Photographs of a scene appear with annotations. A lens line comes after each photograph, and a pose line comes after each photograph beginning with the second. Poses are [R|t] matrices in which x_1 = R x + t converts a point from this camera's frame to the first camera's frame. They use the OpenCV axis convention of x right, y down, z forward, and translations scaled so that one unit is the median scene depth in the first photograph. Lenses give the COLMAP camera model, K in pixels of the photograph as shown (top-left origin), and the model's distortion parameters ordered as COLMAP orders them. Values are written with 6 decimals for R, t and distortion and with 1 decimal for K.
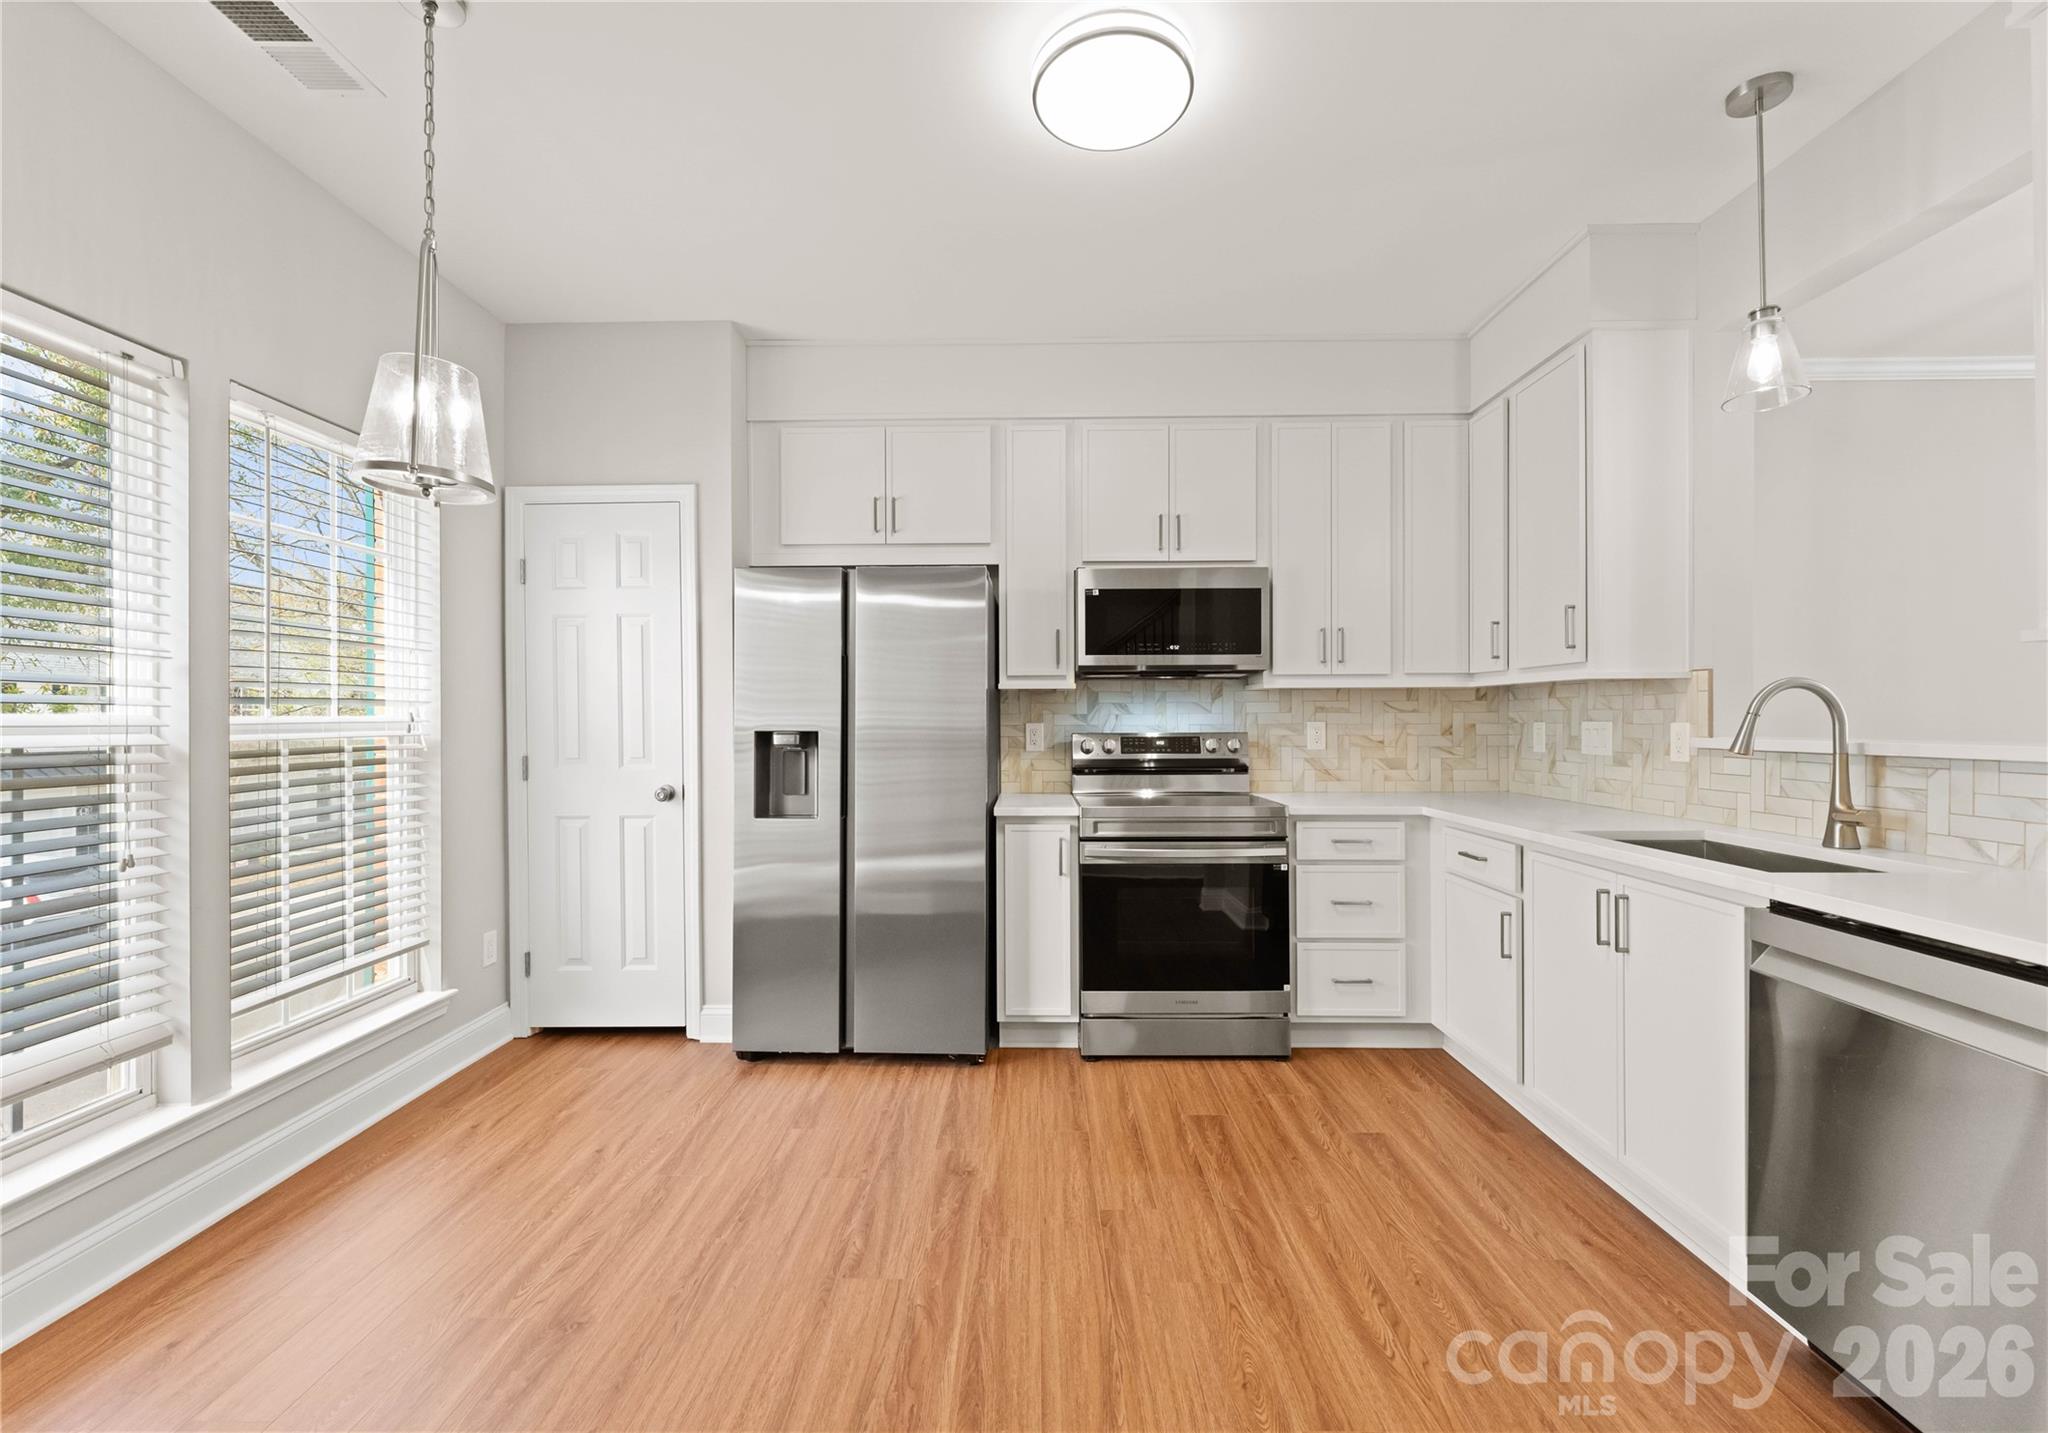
lens RADIAL K [[883.9, 0, 1021.4], [0, 883.9, 718.9], [0, 0, 1]] dist [0.000899, 0.000036]
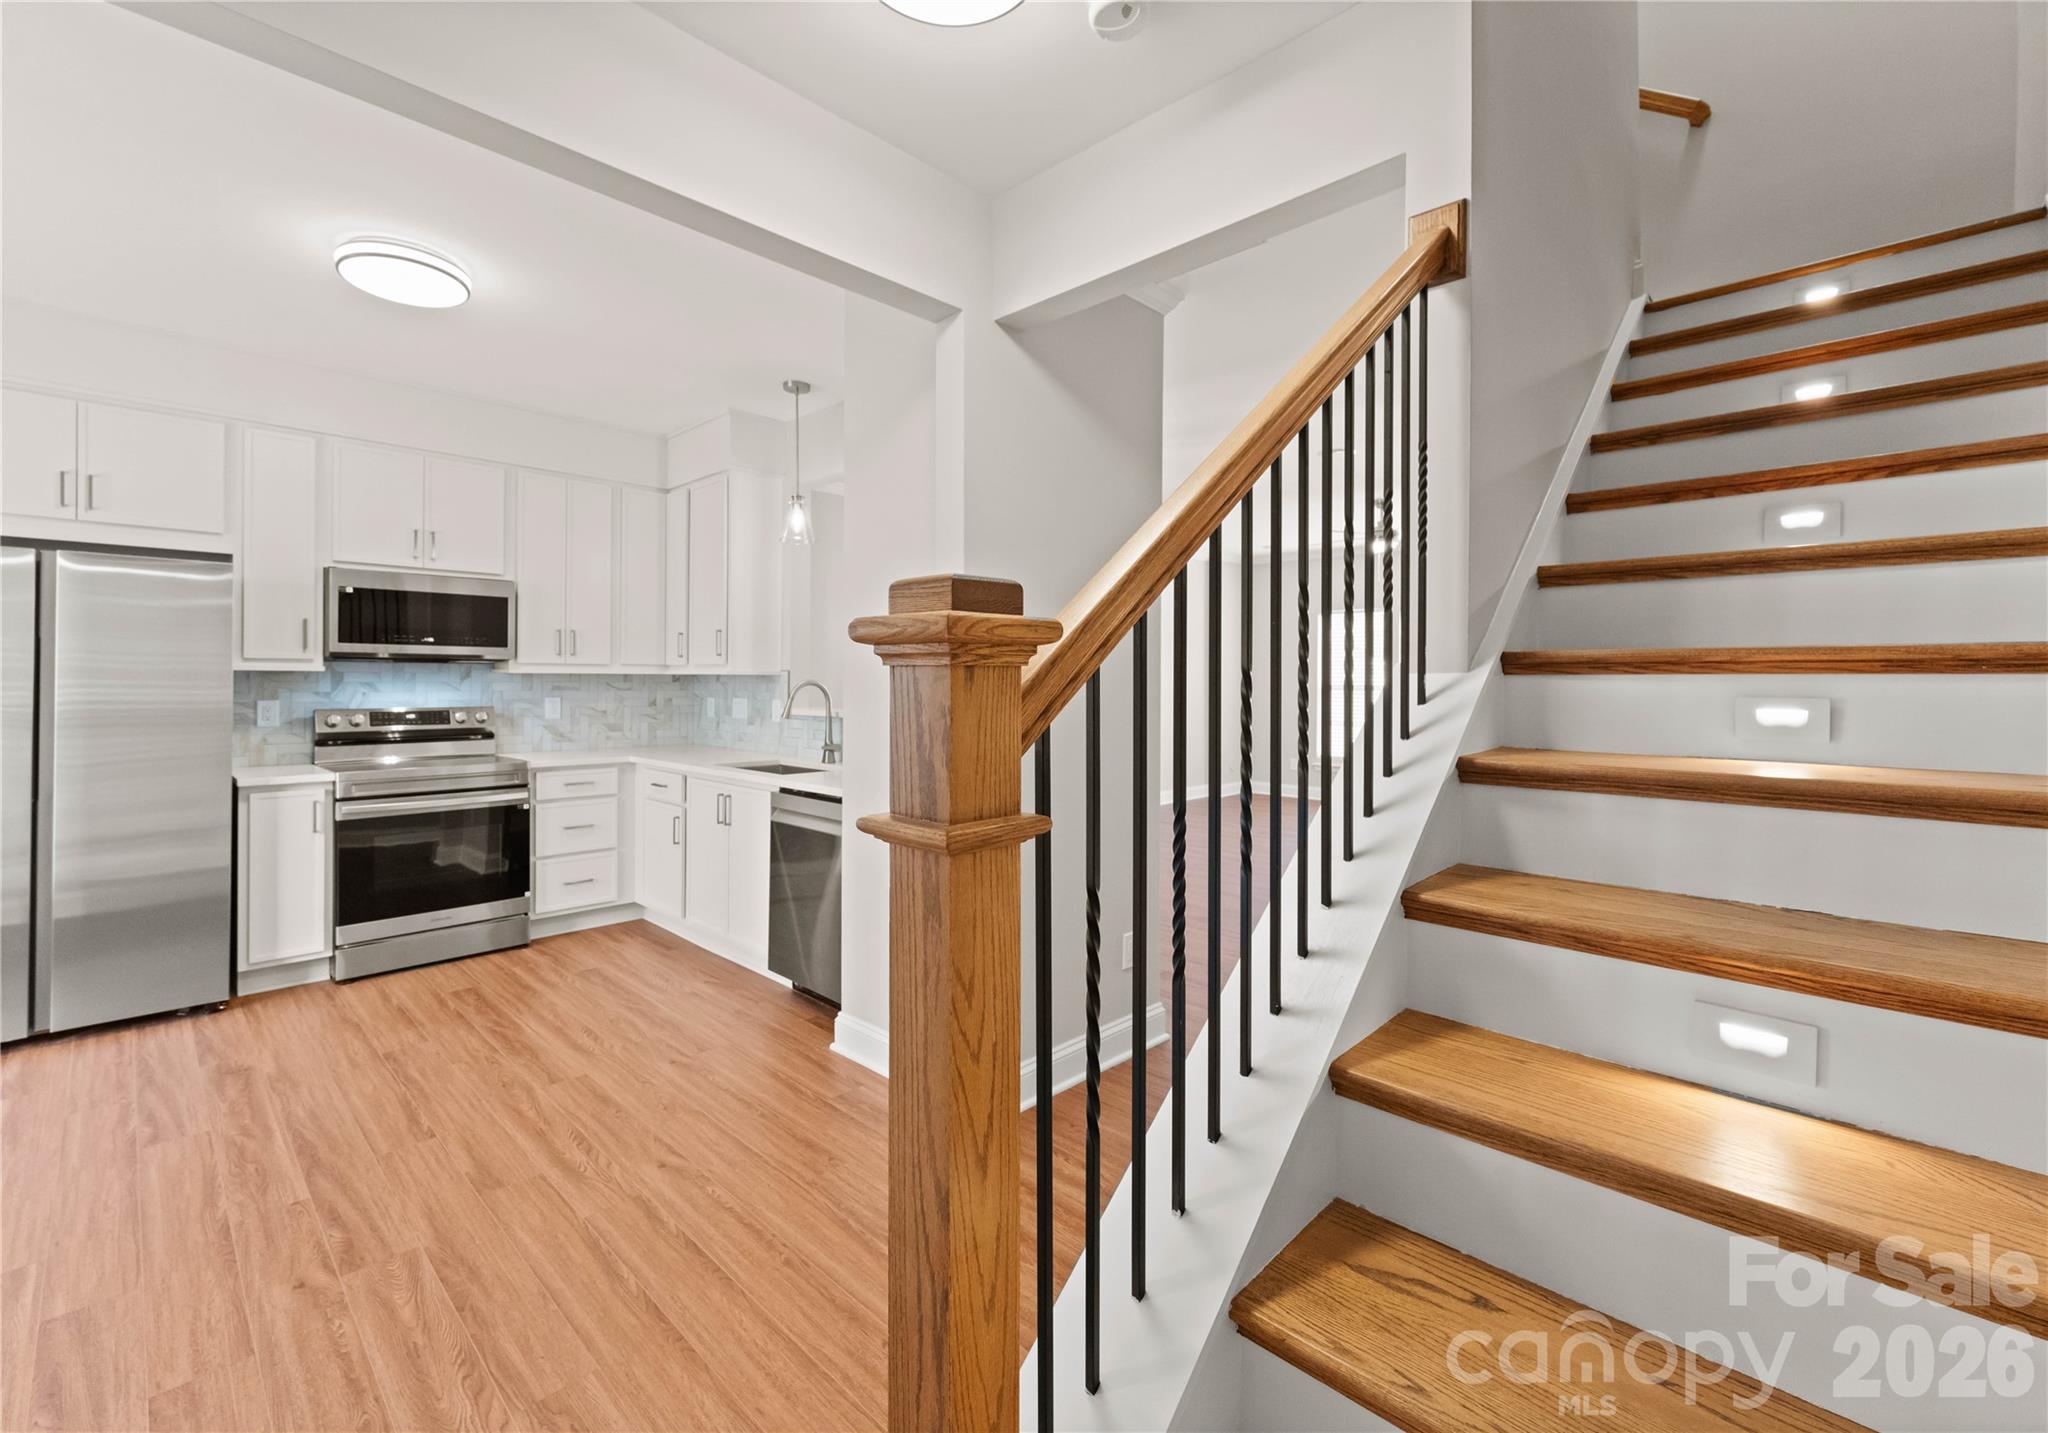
lens RADIAL K [[879.5, 0, 1042.4], [0, 879.5, 680.2], [0, 0, 1]] dist [0.000895, 0.000468]
pose [[0.676264, 0.006936, 0.736626, -0.168123], [-0.008884, 0.999960, -0.001260, -0.033036], [-0.736605, -0.005692, 0.676299, -0.511408]]
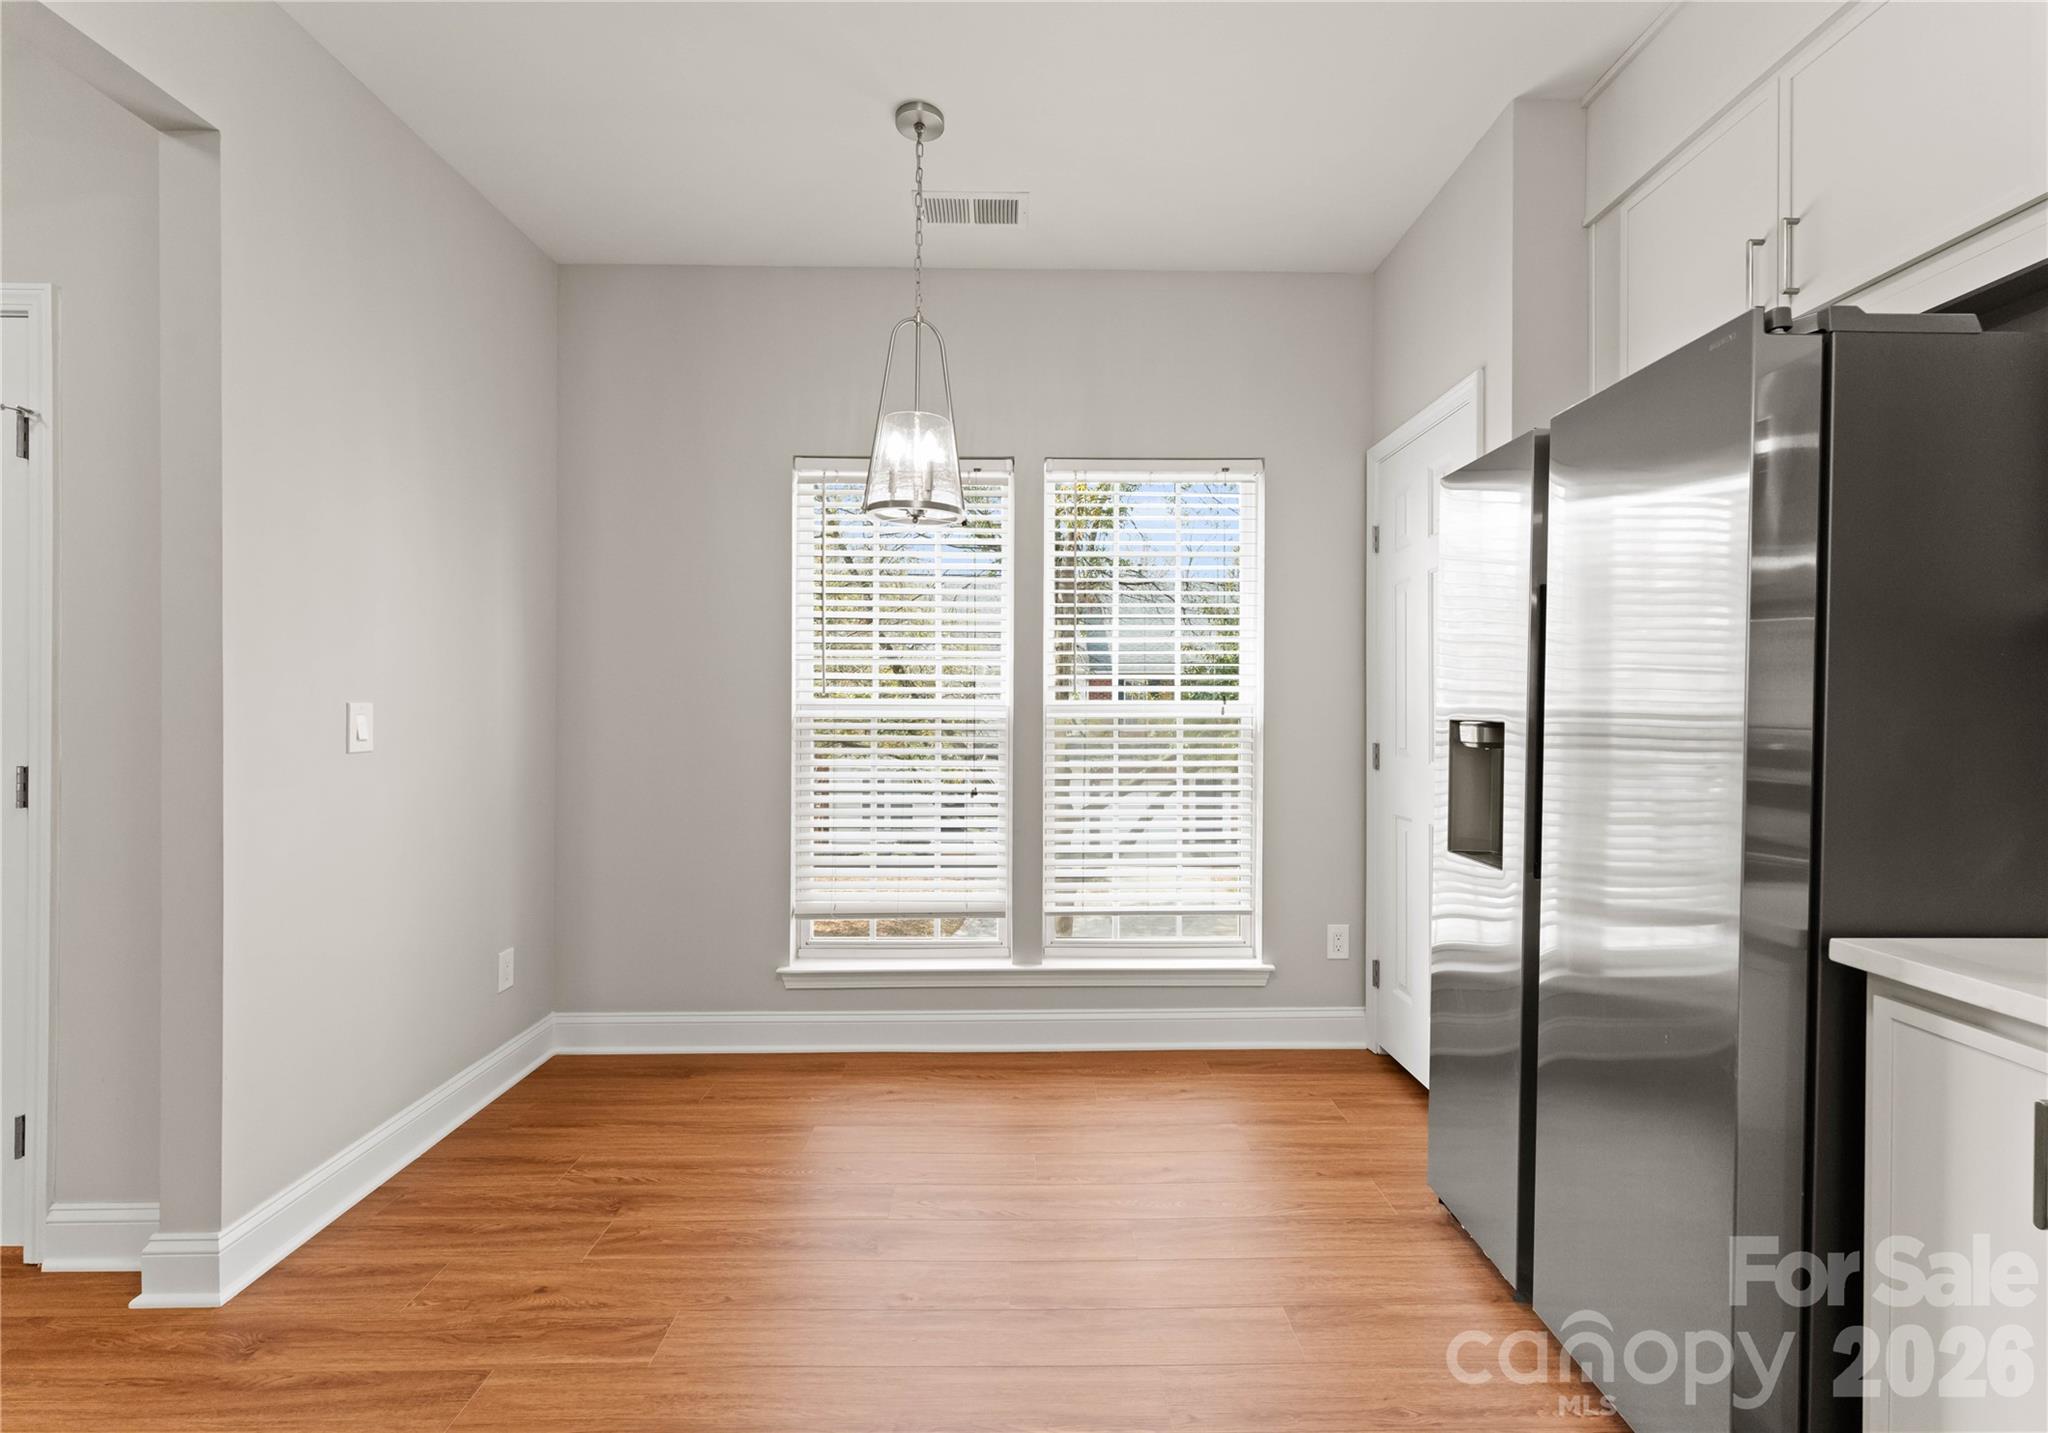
lens RADIAL K [[865.4, 0, 1031.7], [0, 865.4, 696.8], [0, 0, 1]] dist [0.001860, -0.000371]
pose [[0.031714, -0.004258, -0.999488, 0.349734], [-0.004257, 0.999981, -0.004395, 0.001277], [0.999488, 0.004394, 0.031695, 0.690224]]
